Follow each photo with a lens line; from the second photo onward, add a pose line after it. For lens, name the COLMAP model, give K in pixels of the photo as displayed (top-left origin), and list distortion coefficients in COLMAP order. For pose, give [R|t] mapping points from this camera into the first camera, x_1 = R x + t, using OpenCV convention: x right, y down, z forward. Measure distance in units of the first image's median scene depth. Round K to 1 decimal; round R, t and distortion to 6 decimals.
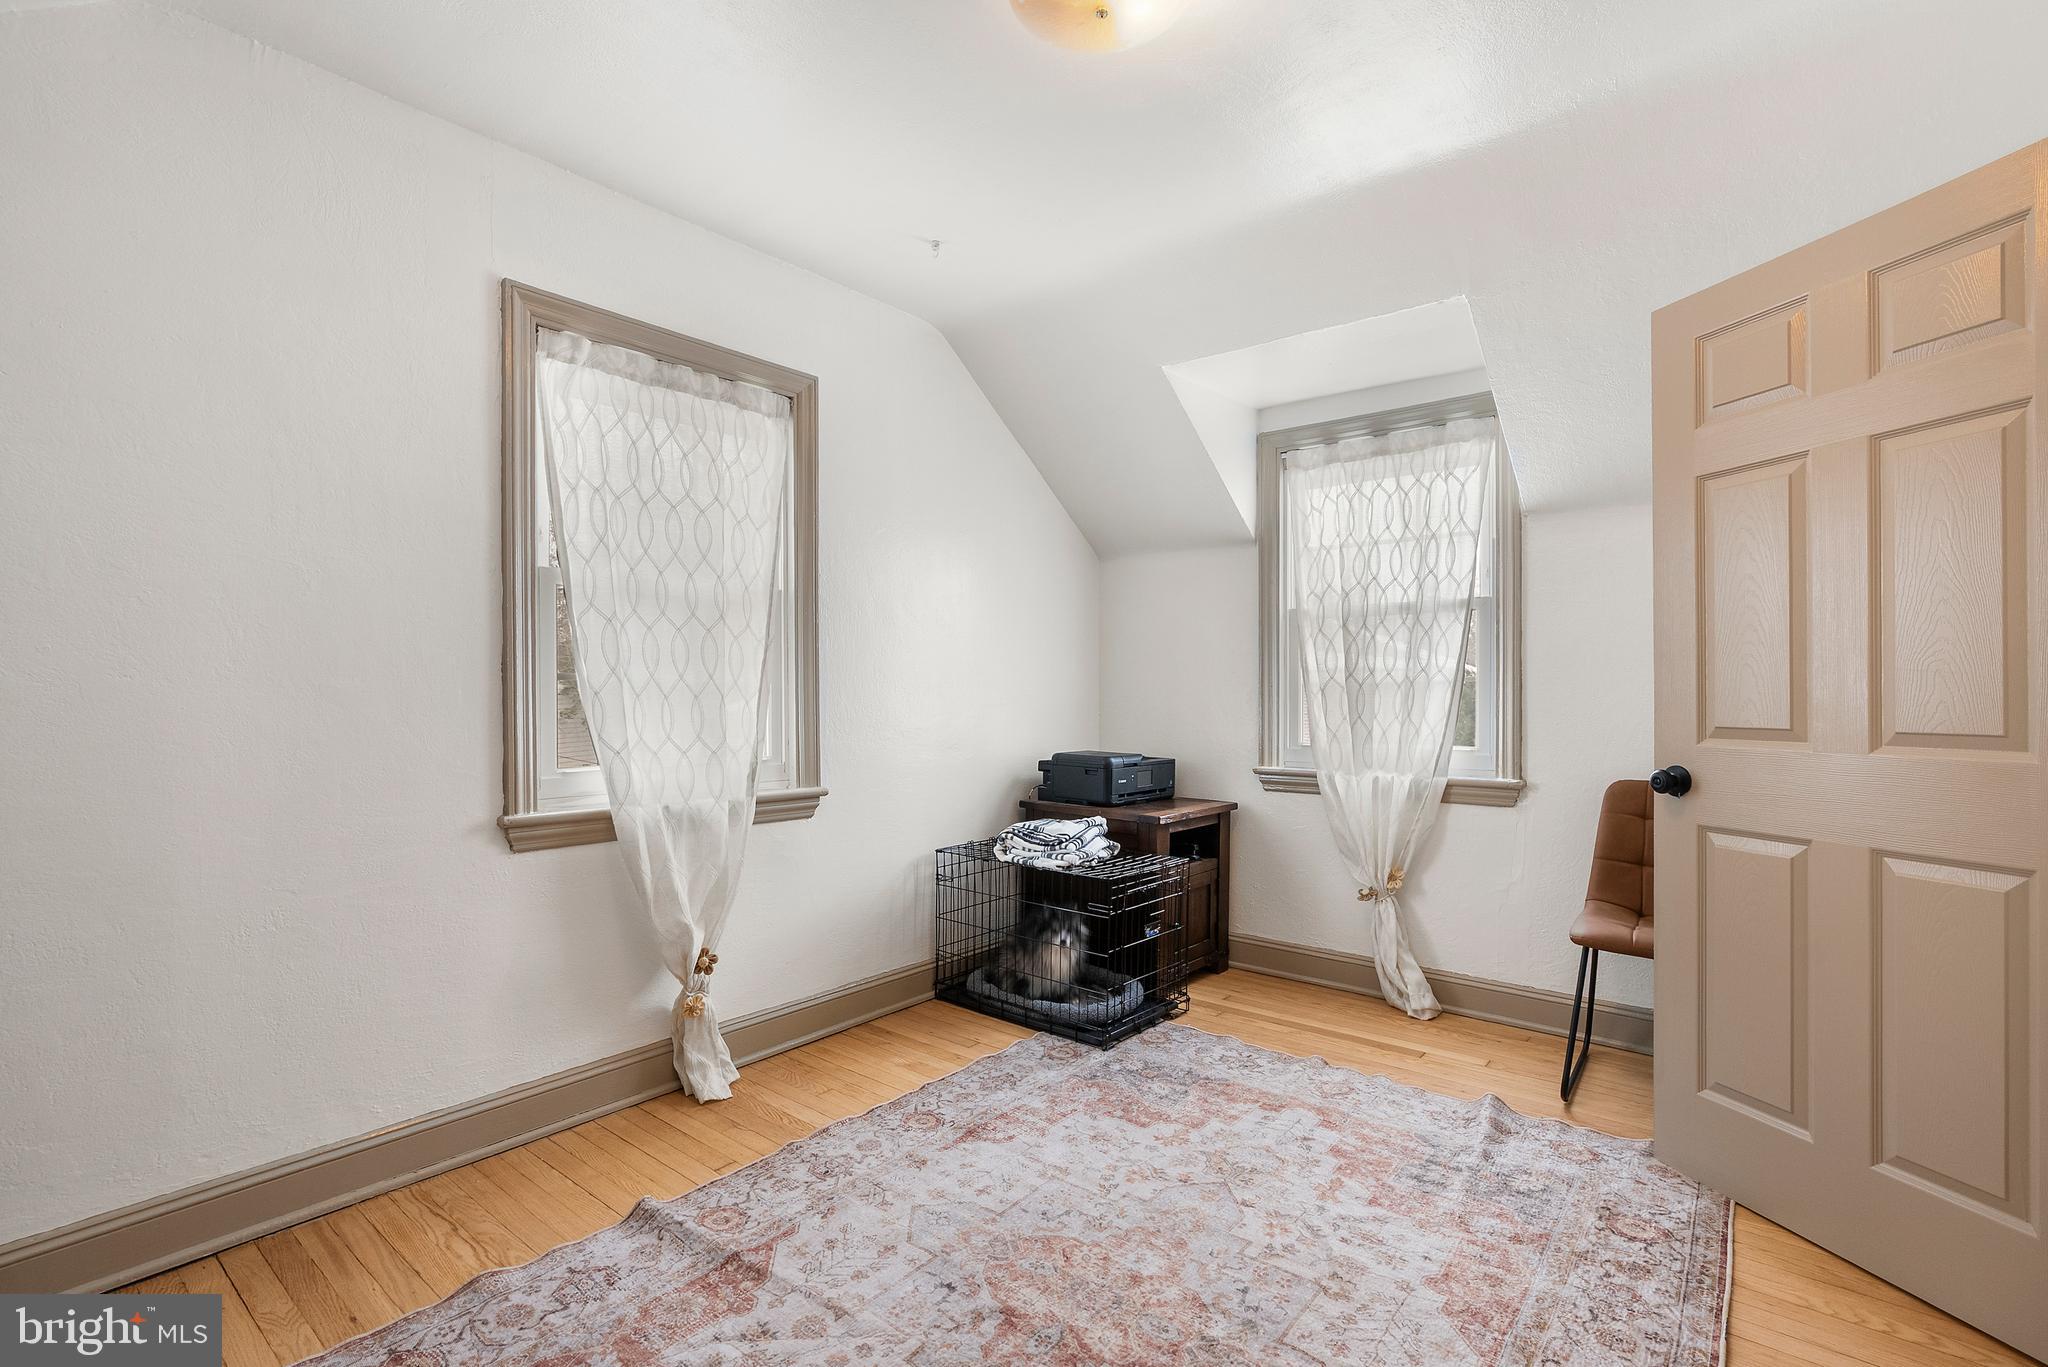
lens RADIAL K [[937.0, 0, 1035.6], [0, 937.0, 693.5], [0, 0, 1]] dist [-0.009830, 0.006002]
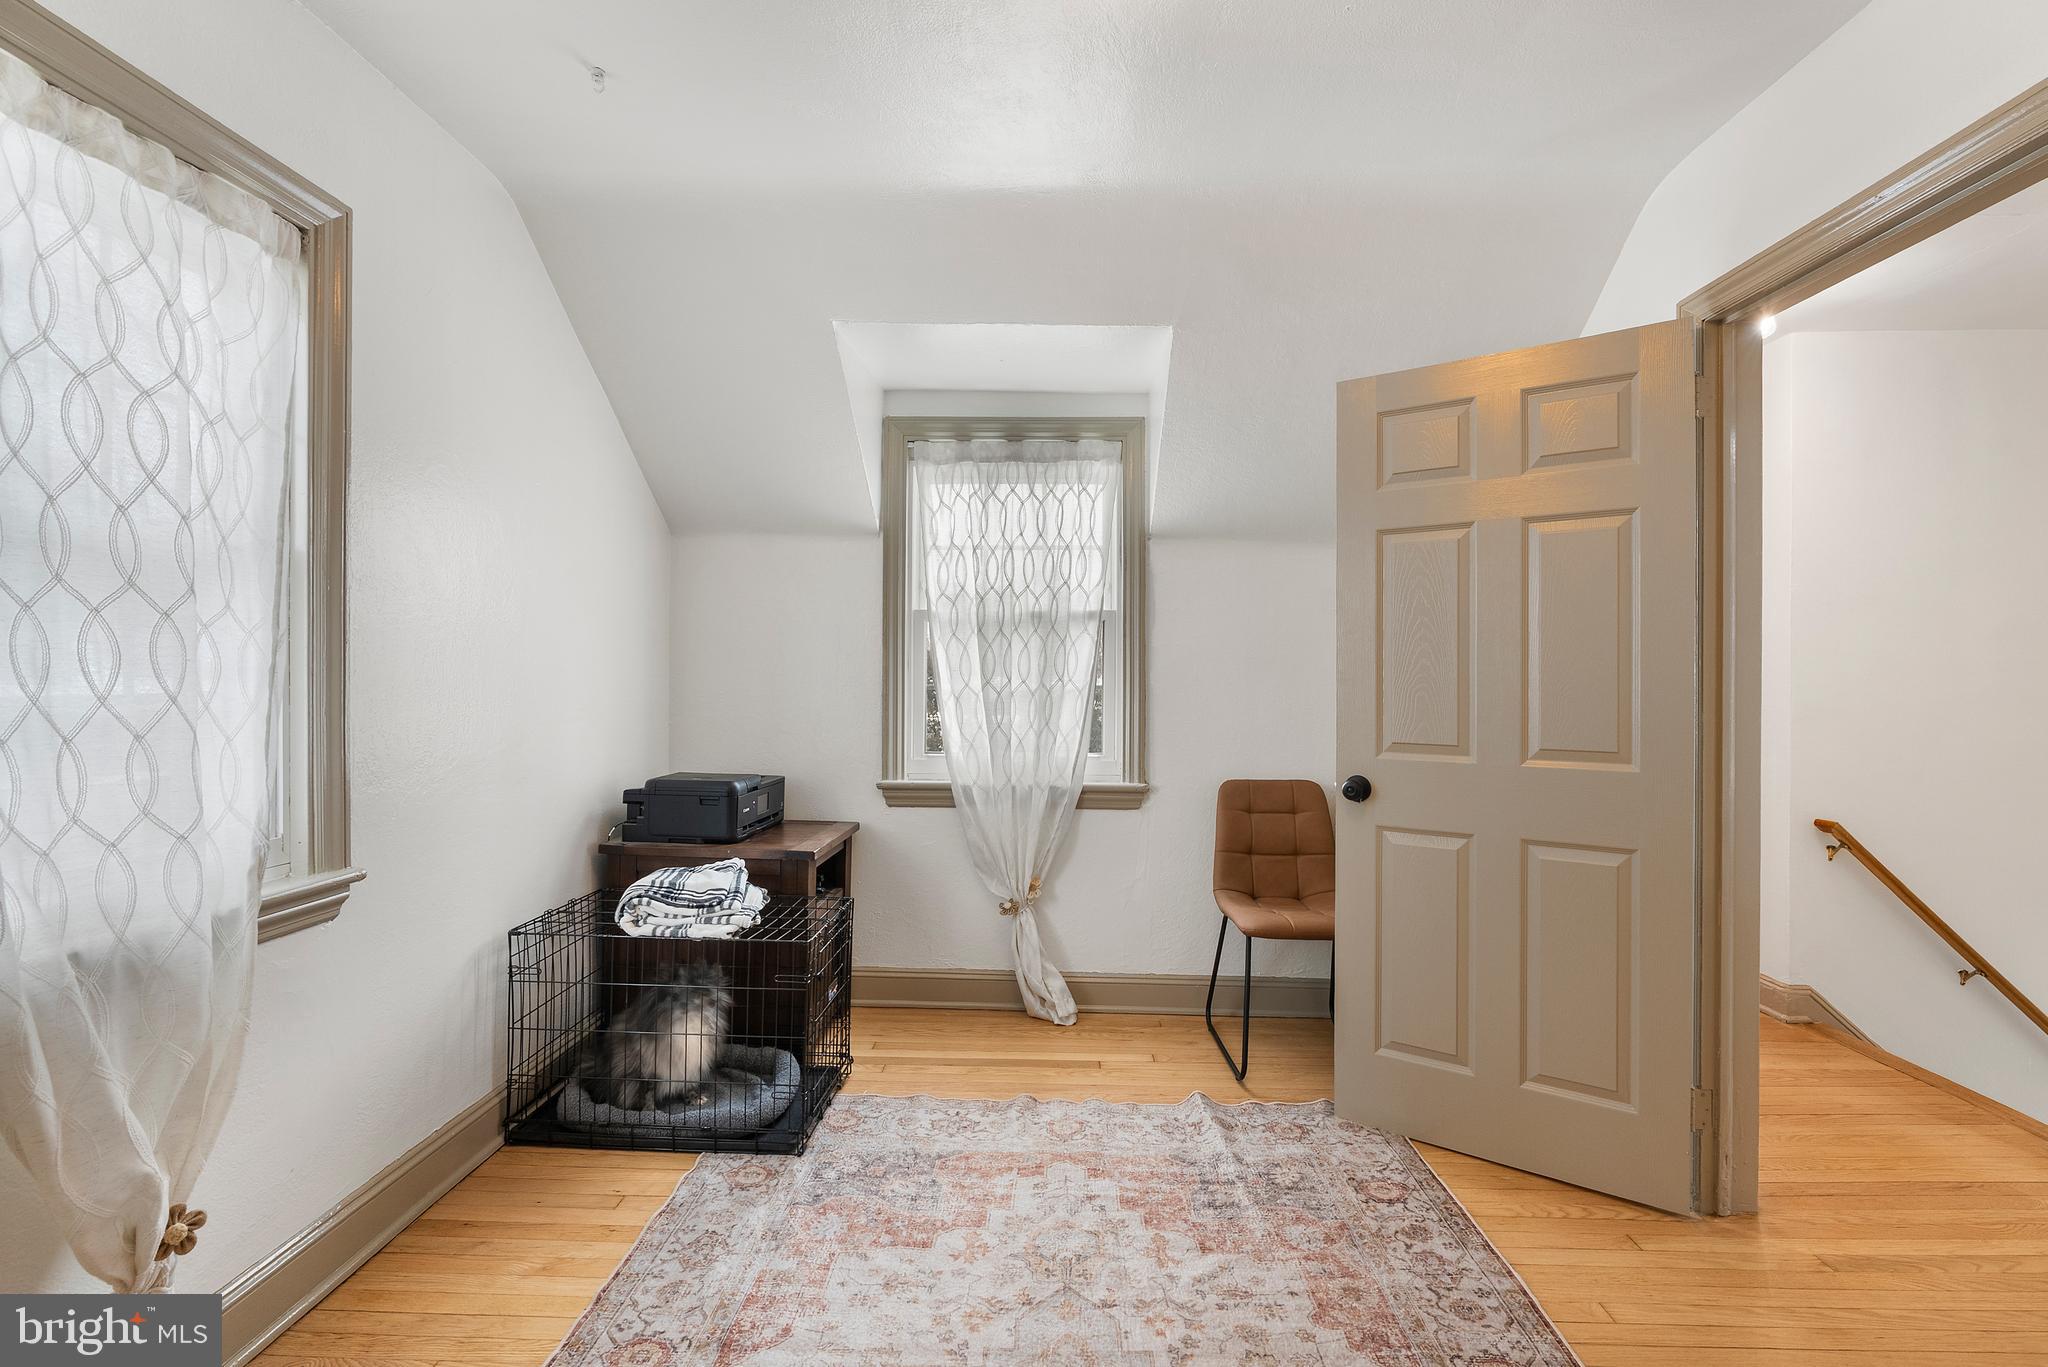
lens RADIAL K [[937.0, 0, 1037.2], [0, 937.0, 671.1], [0, 0, 1]] dist [-0.009830, 0.006002]
pose [[0.791058, 0.009214, 0.611671, -0.258774], [-0.008039, 0.999957, -0.004665, -0.032902], [-0.611688, -0.001227, 0.791098, 0.238922]]
